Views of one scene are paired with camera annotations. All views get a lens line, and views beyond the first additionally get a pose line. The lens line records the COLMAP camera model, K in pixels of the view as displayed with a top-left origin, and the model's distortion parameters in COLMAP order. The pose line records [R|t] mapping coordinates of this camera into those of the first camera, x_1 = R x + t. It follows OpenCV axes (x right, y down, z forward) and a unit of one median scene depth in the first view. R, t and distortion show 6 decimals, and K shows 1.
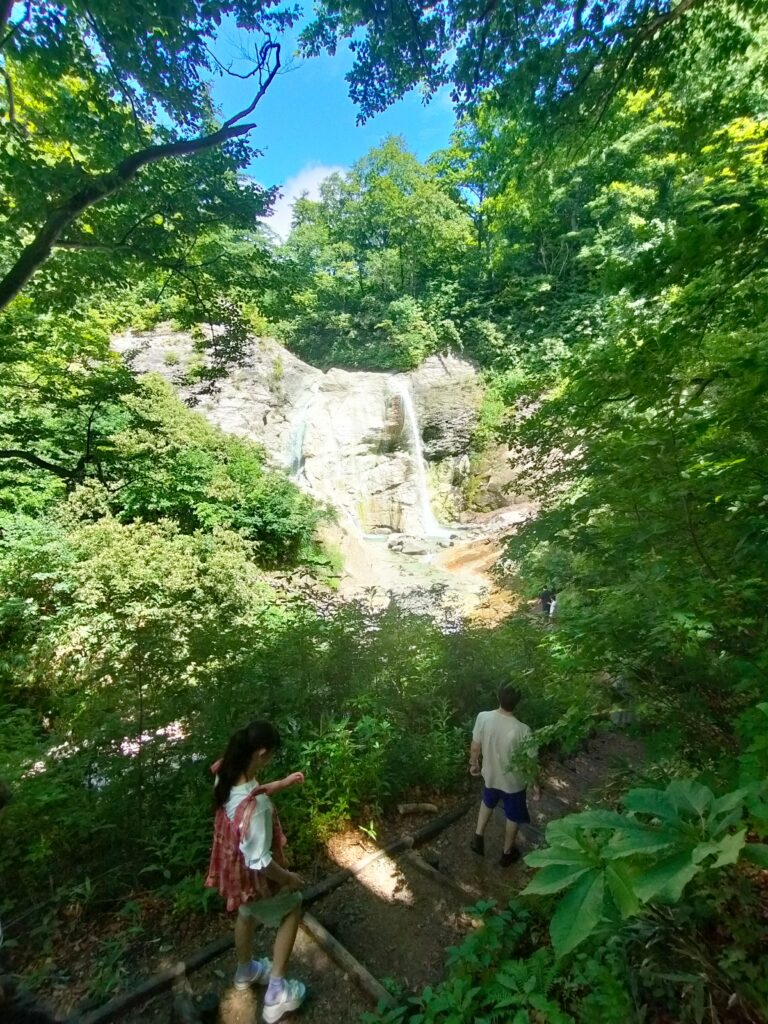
lens RADIAL K [[473.3, 0, 361.2], [0, 473.3, 515.7], [0, 0, 1]] dist [-0.002046, 0.000849]
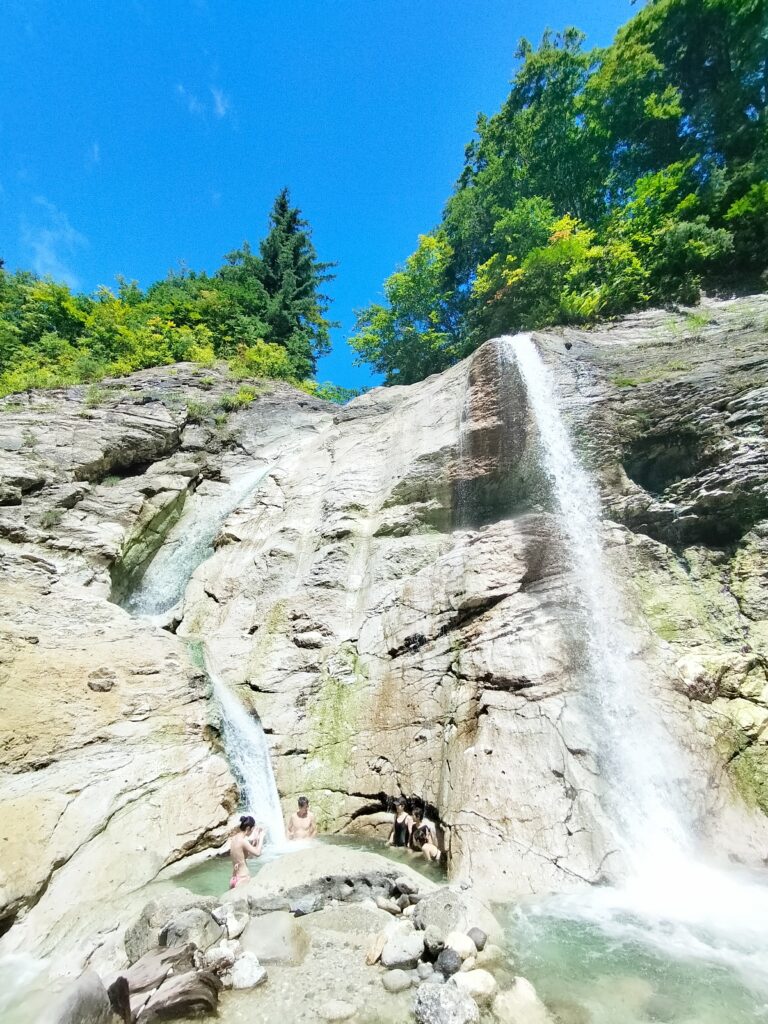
lens RADIAL K [[473.3, 0, 383.9], [0, 473.3, 517.5], [0, 0, 1]] dist [-0.002046, 0.000849]
pose [[0.806752, -0.218690, -0.548932, 0.159205], [-0.102020, 0.863488, -0.493943, 0.016381], [0.582017, 0.454491, 0.674310, 0.725540]]
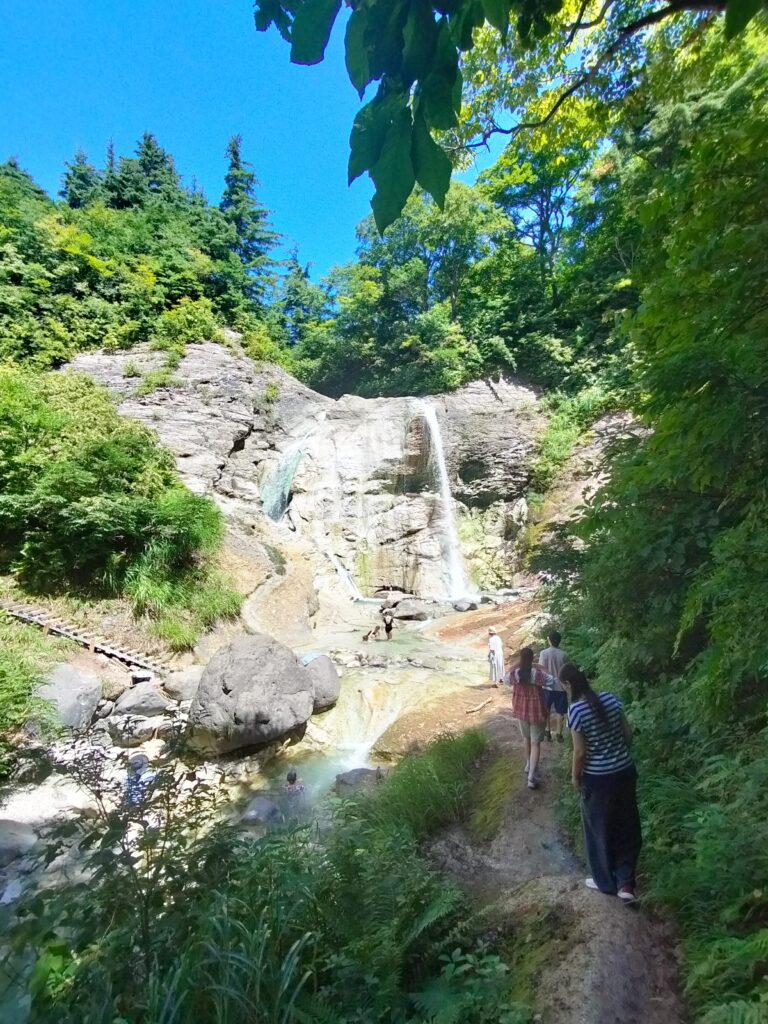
lens RADIAL K [[473.3, 0, 361.4], [0, 473.3, 508.0], [0, 0, 1]] dist [-0.002046, 0.000849]
pose [[0.972982, -0.005527, -0.230816, 0.148933], [-0.046304, 0.974731, -0.218530, 0.057810], [0.226191, 0.223313, 0.948140, 0.257882]]
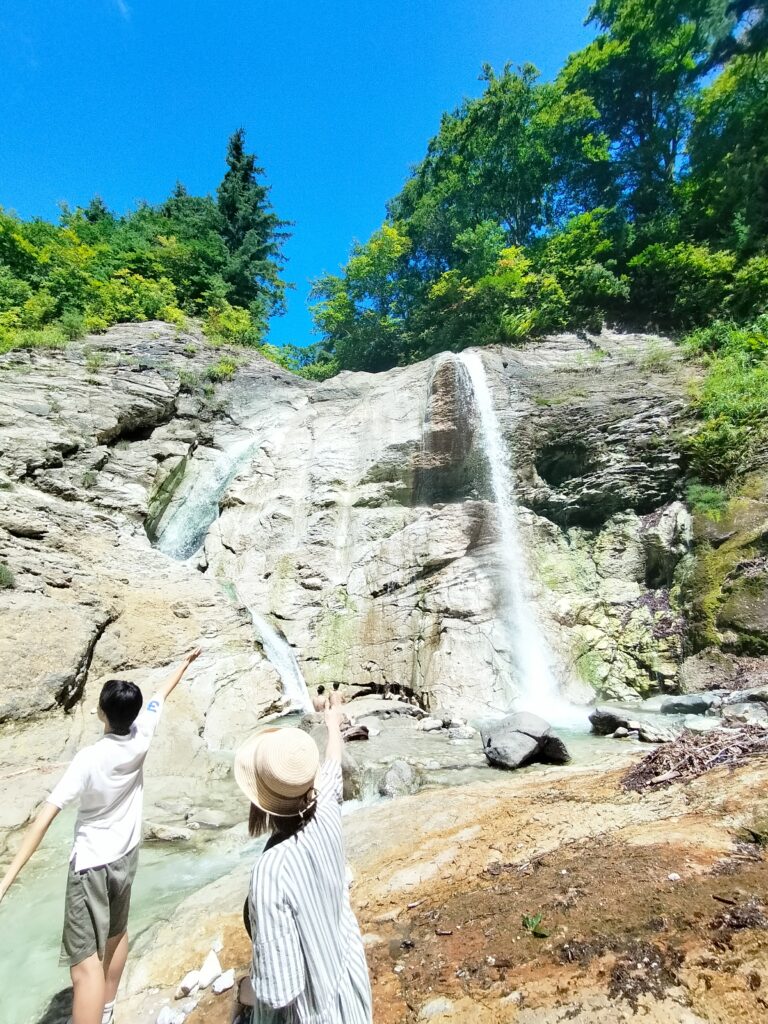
lens RADIAL K [[473.3, 0, 378.5], [0, 473.3, 518.6], [0, 0, 1]] dist [-0.002046, 0.000849]
pose [[0.903427, -0.109279, -0.414581, 0.166616], [-0.071977, 0.914591, -0.397924, 0.041841], [0.422657, 0.389335, 0.818400, 0.624304]]
